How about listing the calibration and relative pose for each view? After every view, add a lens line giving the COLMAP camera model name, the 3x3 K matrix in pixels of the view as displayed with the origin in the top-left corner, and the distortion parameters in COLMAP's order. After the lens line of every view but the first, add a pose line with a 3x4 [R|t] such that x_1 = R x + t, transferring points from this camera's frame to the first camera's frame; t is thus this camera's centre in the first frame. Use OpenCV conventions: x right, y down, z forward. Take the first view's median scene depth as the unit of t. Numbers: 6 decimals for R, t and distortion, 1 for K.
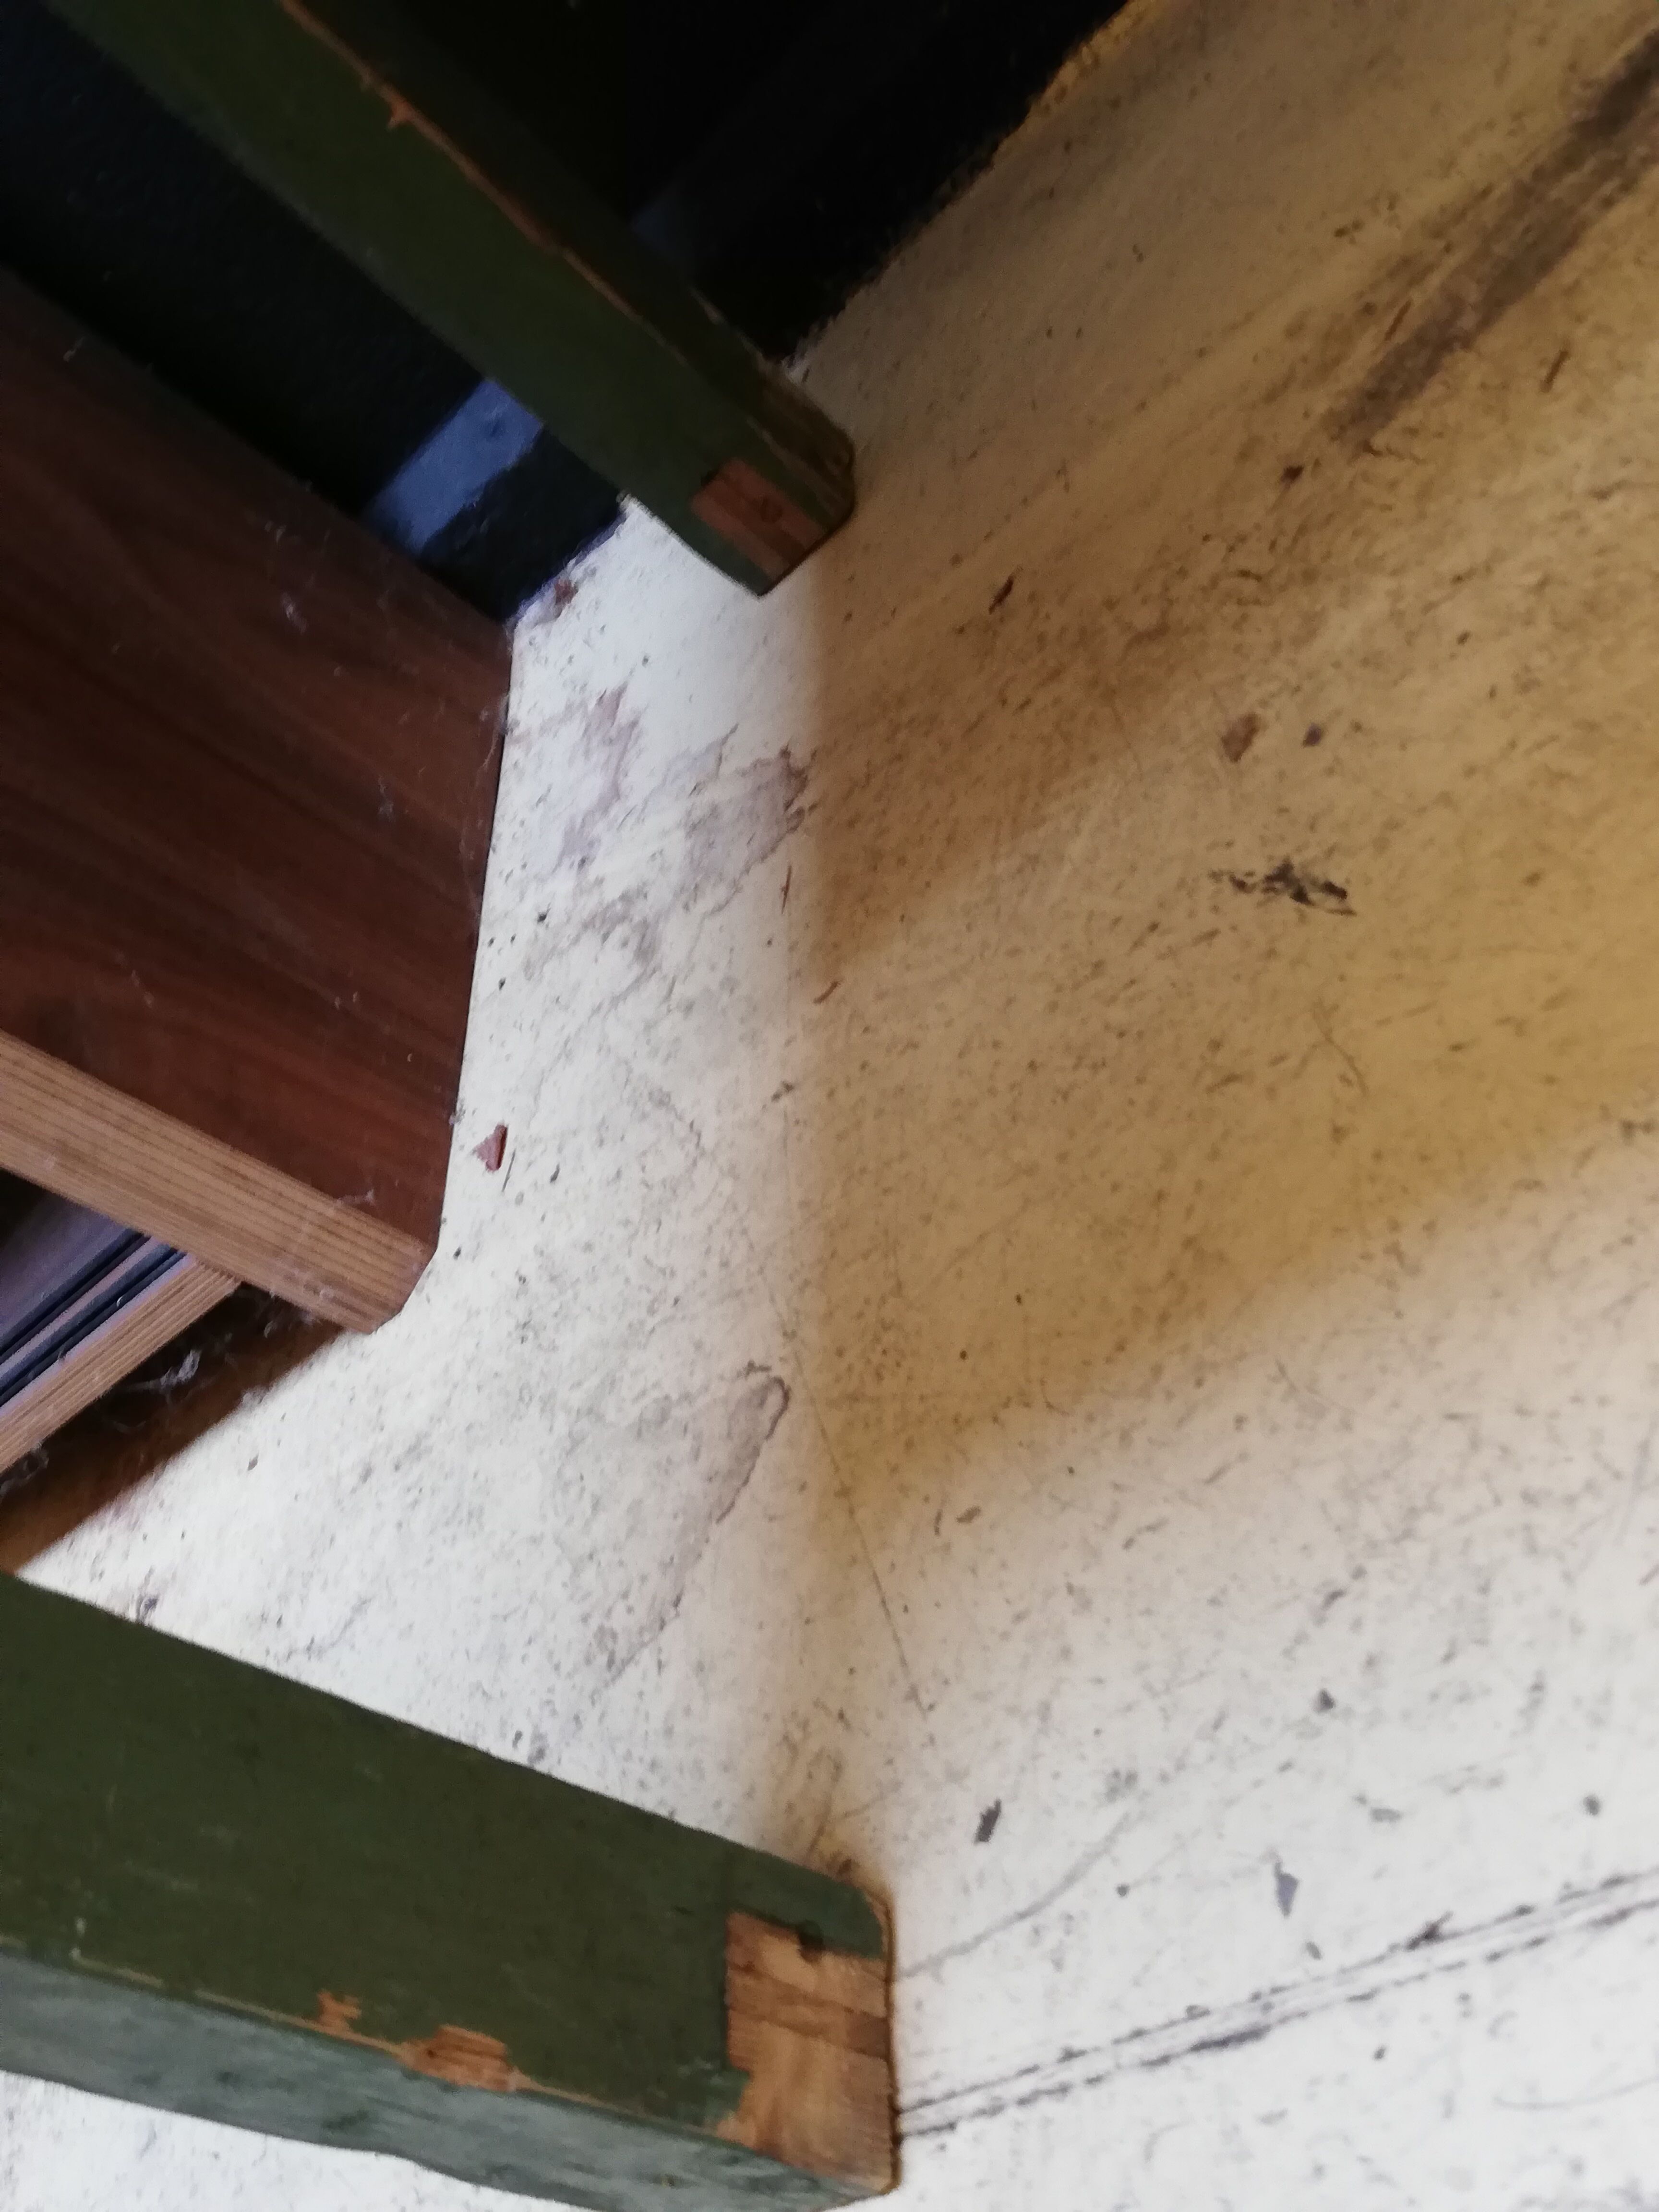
lens RADIAL K [[2091.5, 0, 829.5], [0, 2091.5, 1106.0], [0, 0, 1]] dist [0.073273, -0.126106]
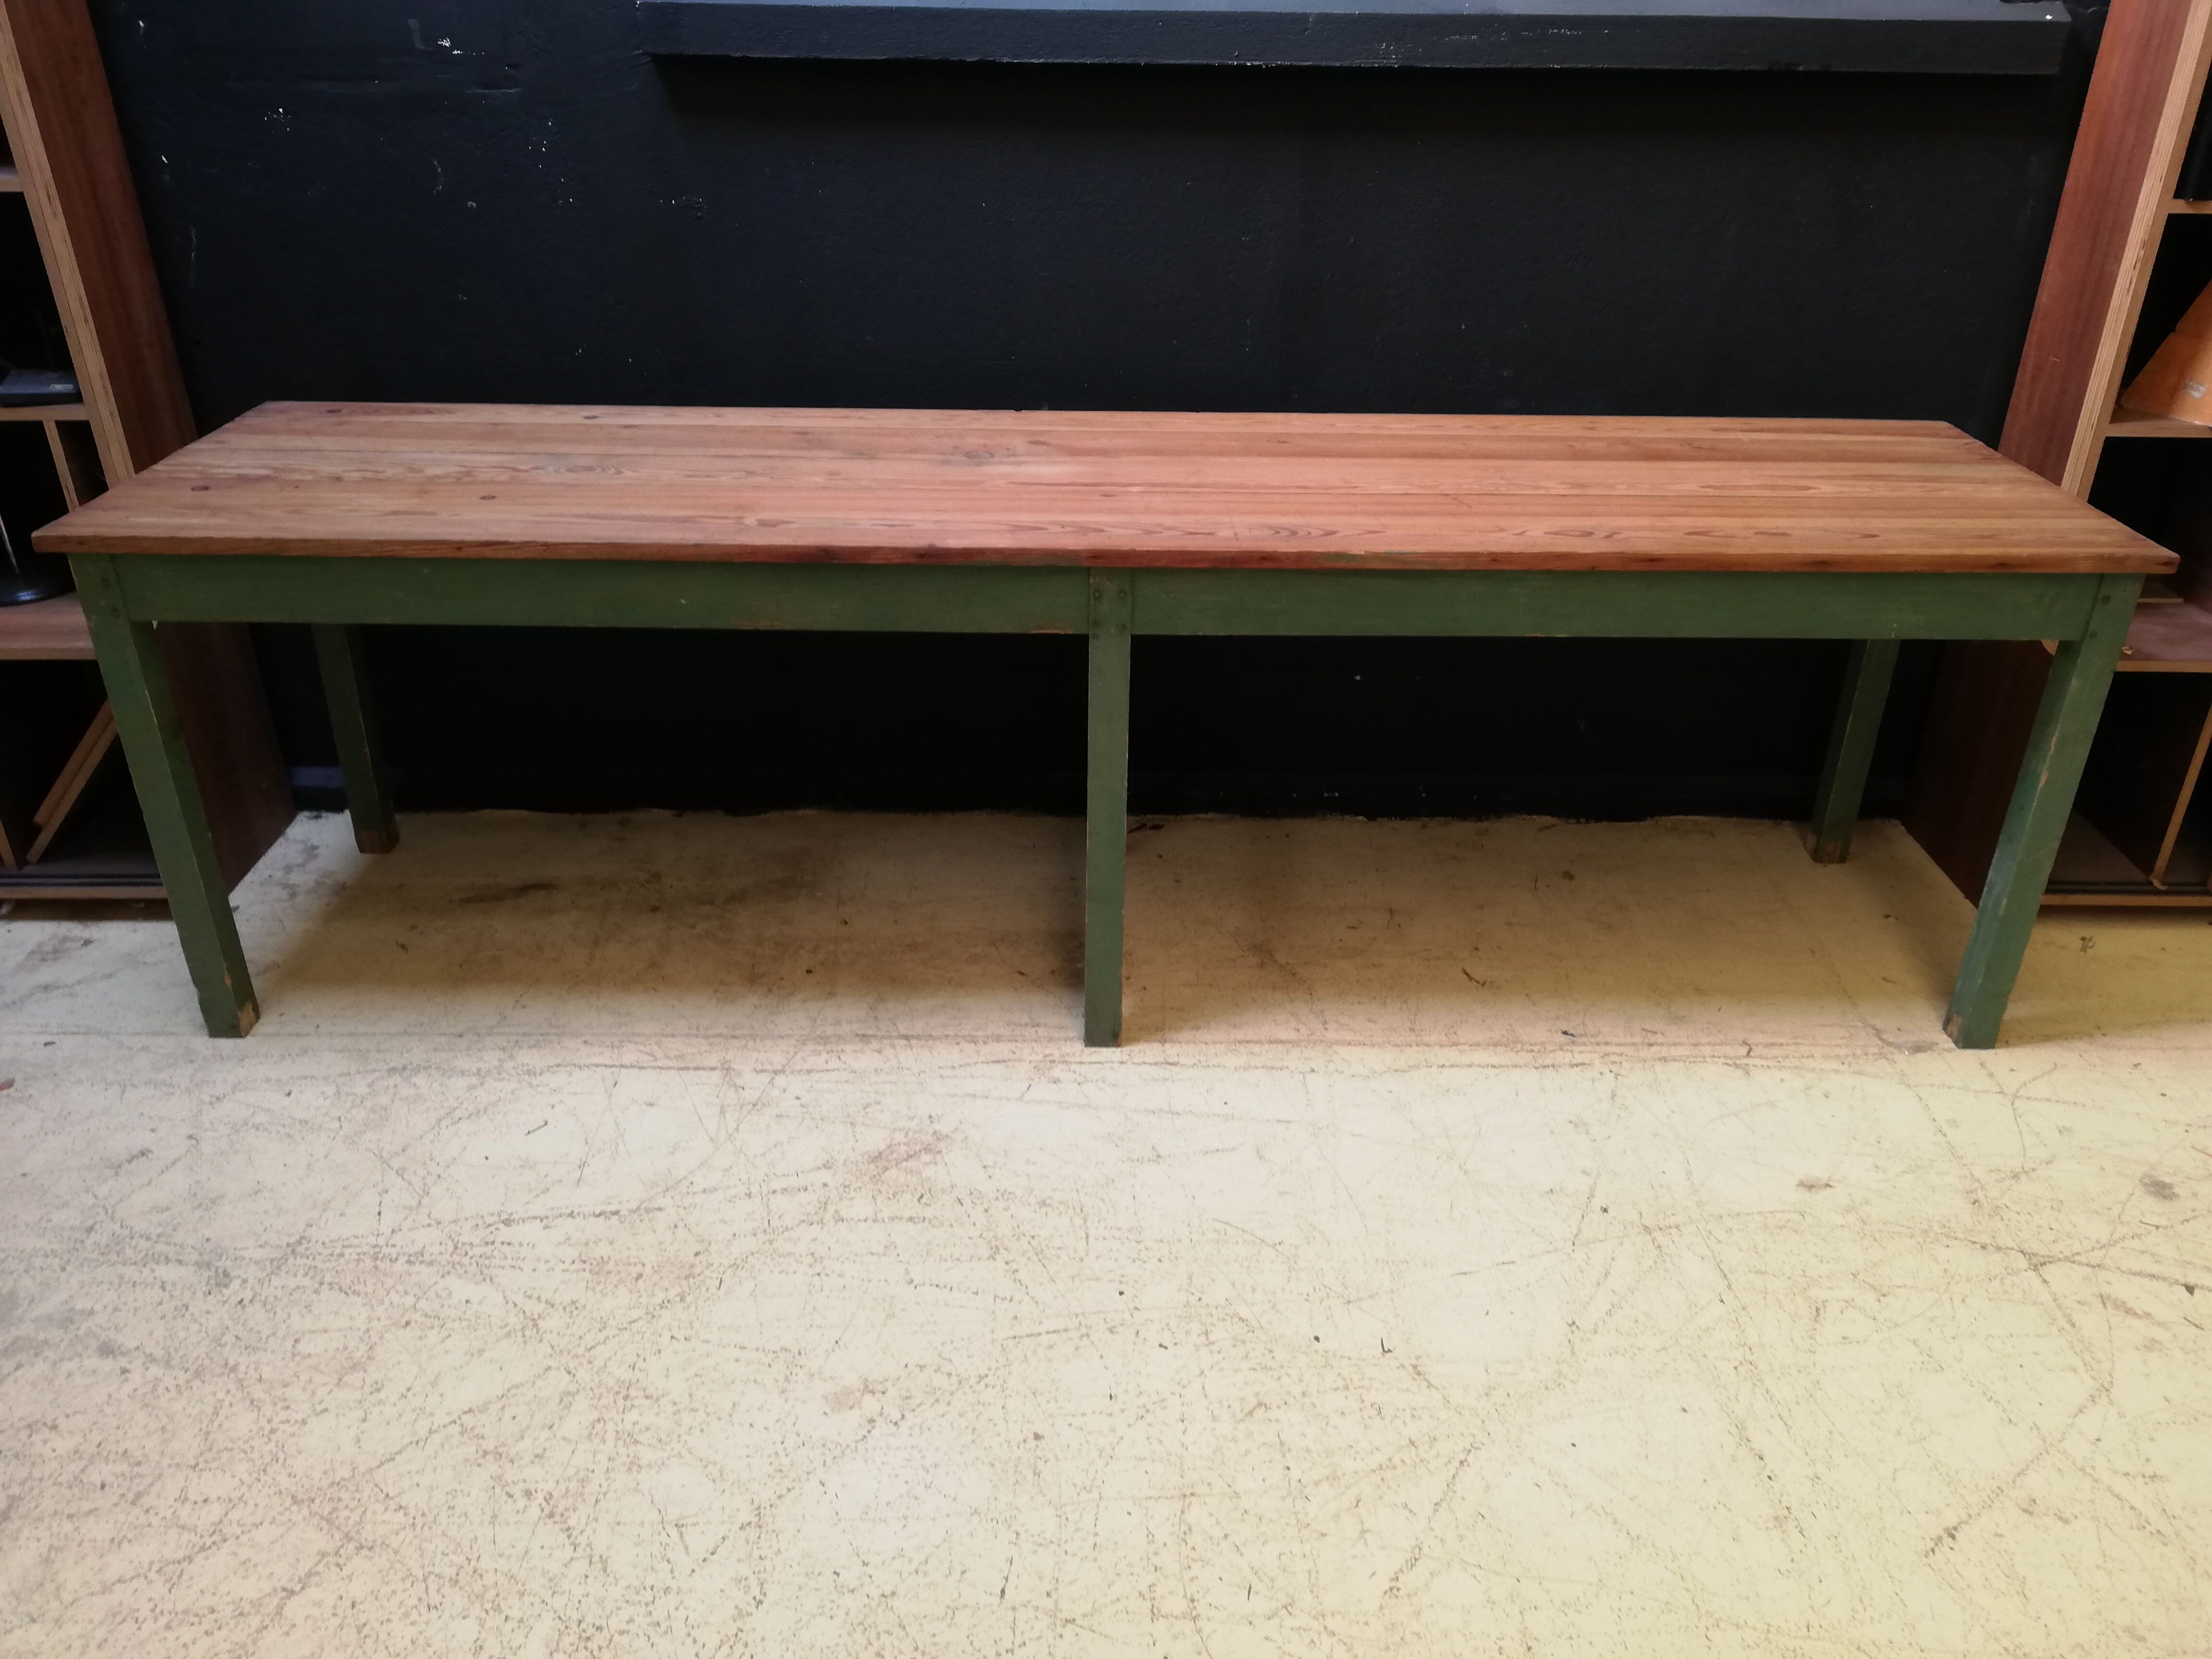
lens RADIAL K [[1677.0, 0, 1112.8], [0, 1677.0, 821.3], [0, 0, 1]] dist [0.049761, -0.084893]
pose [[0.695660, 0.638804, 0.328614, -0.143754], [-0.477715, 0.753012, -0.452505, 0.586481], [-0.536512, 0.157806, 0.829006, -2.934420]]
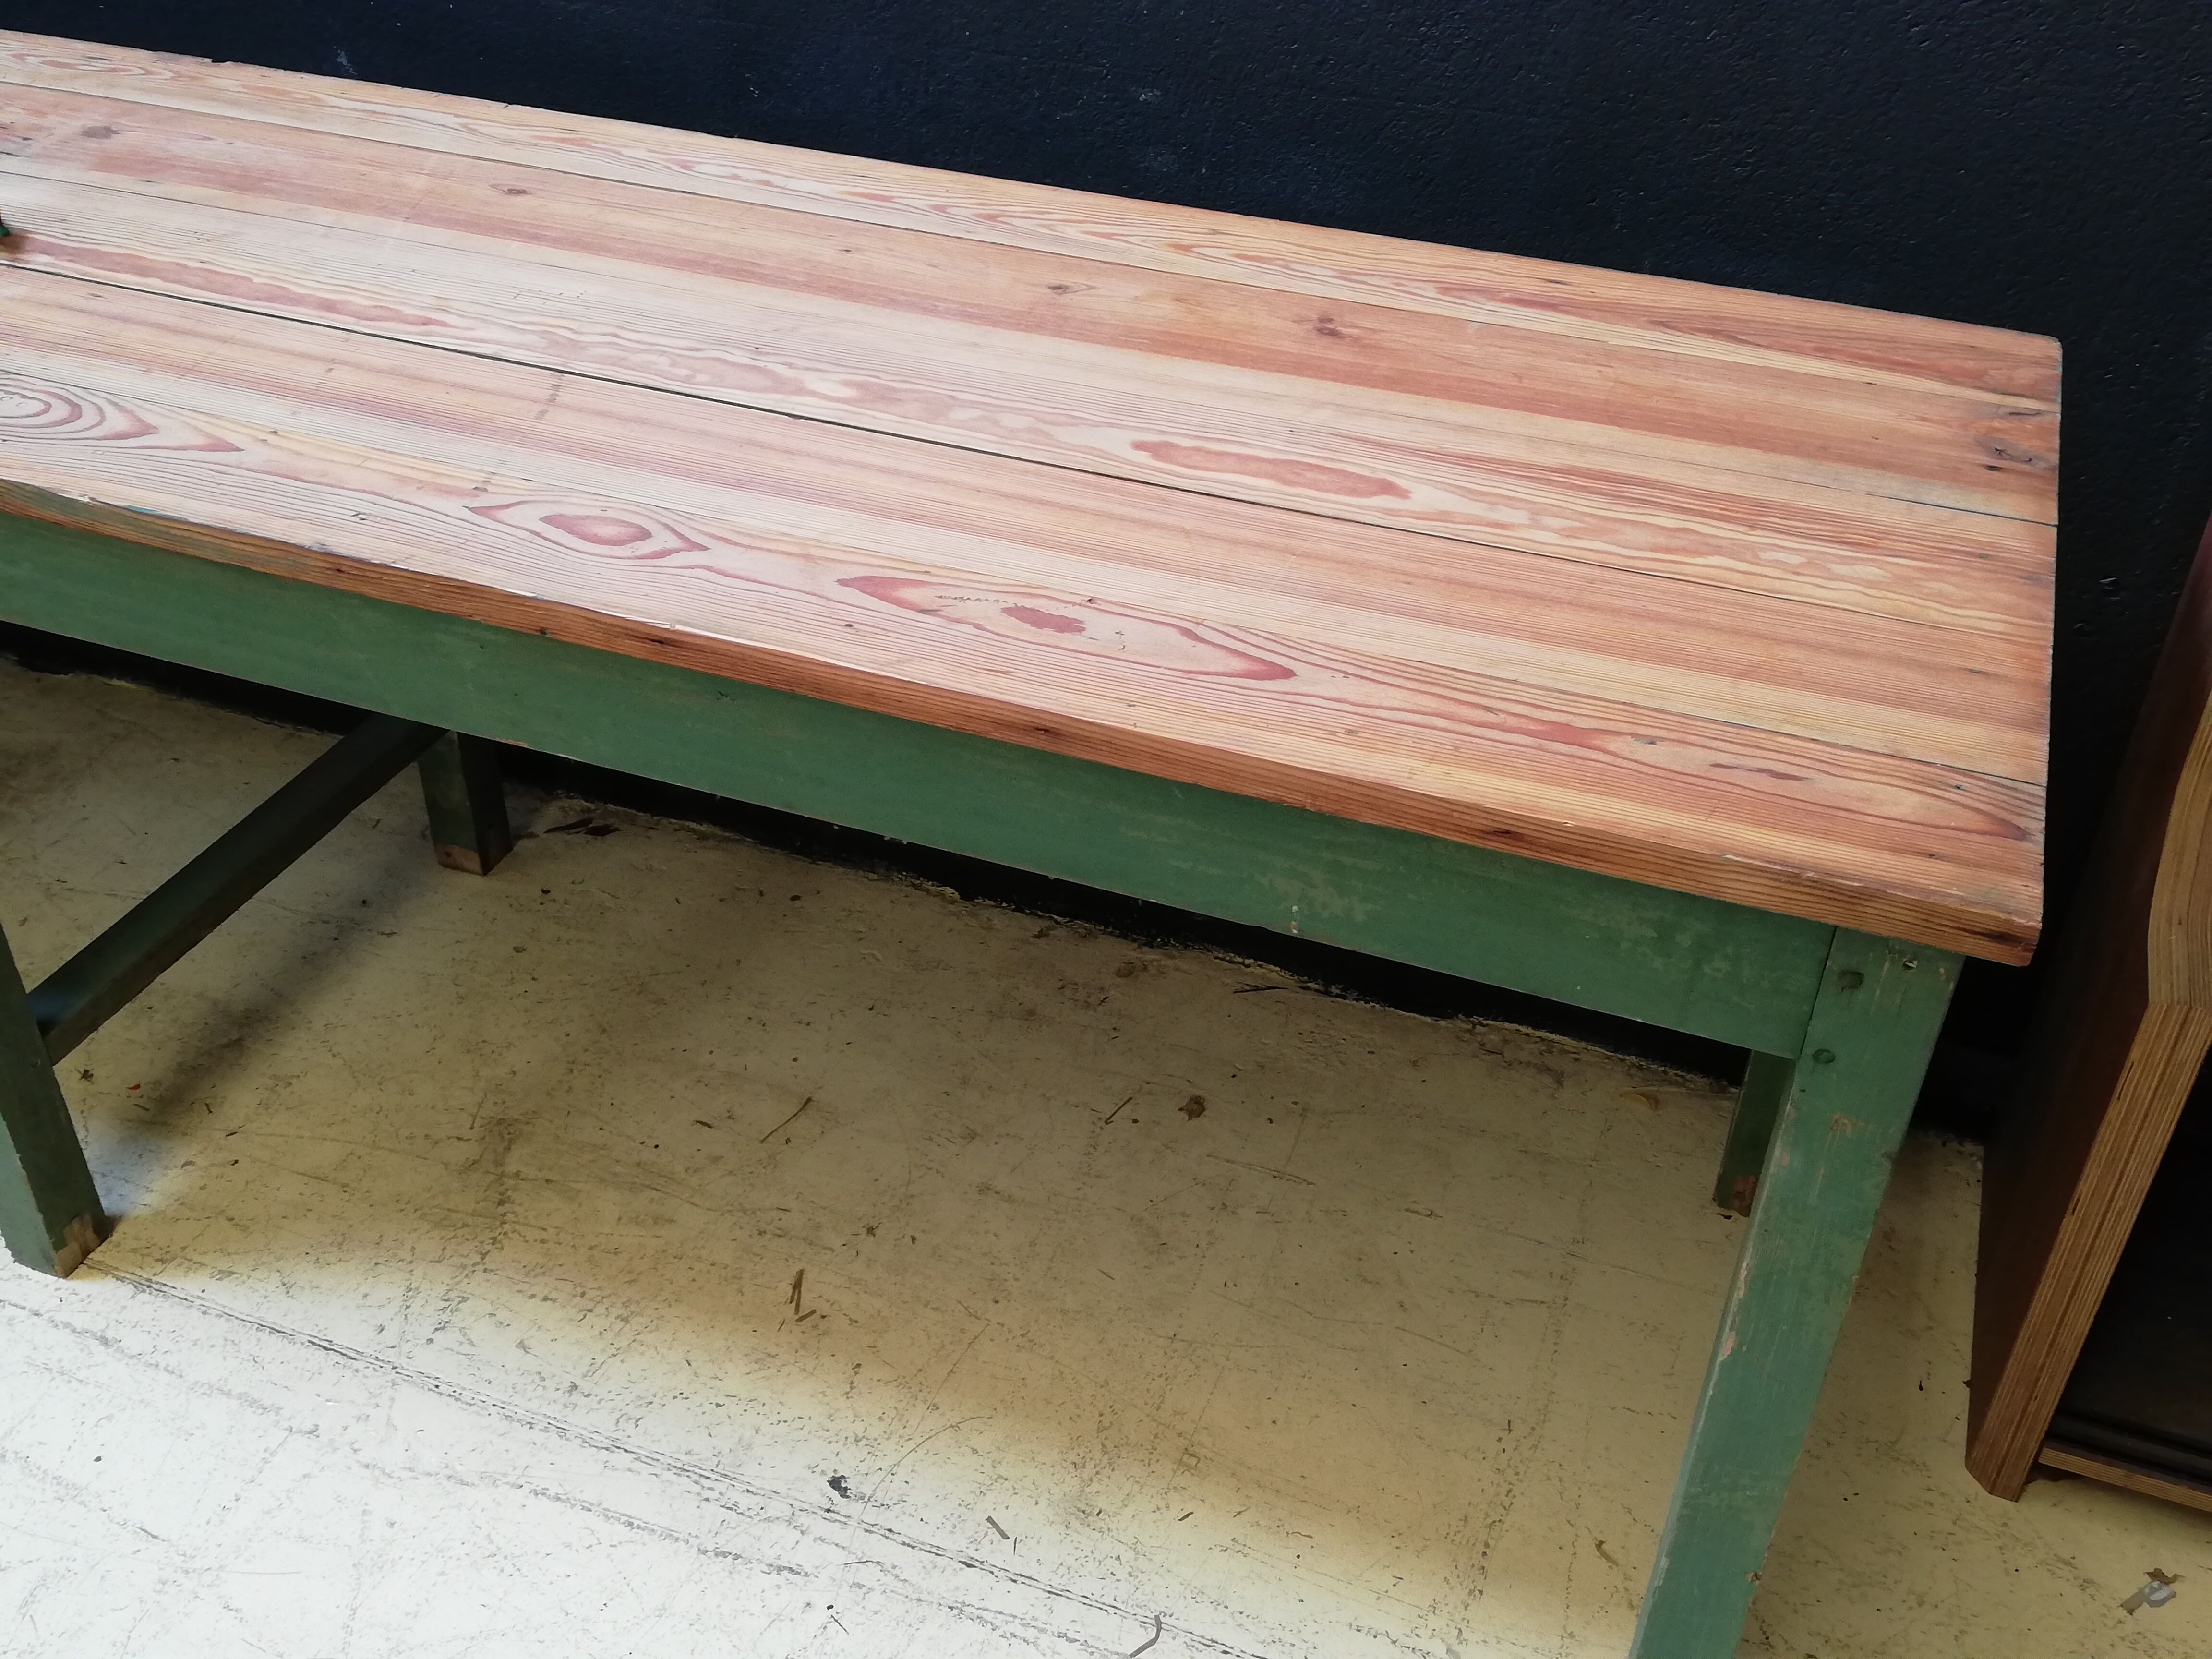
lens RADIAL K [[2091.5, 0, 1117.8], [0, 2091.5, 828.8], [0, 0, 1]] dist [0.073273, -0.126106]
pose [[0.643610, 0.734060, 0.216615, 1.016160], [-0.716775, 0.677341, -0.165661, -1.195475], [-0.268327, -0.048643, 0.962099, -2.641621]]
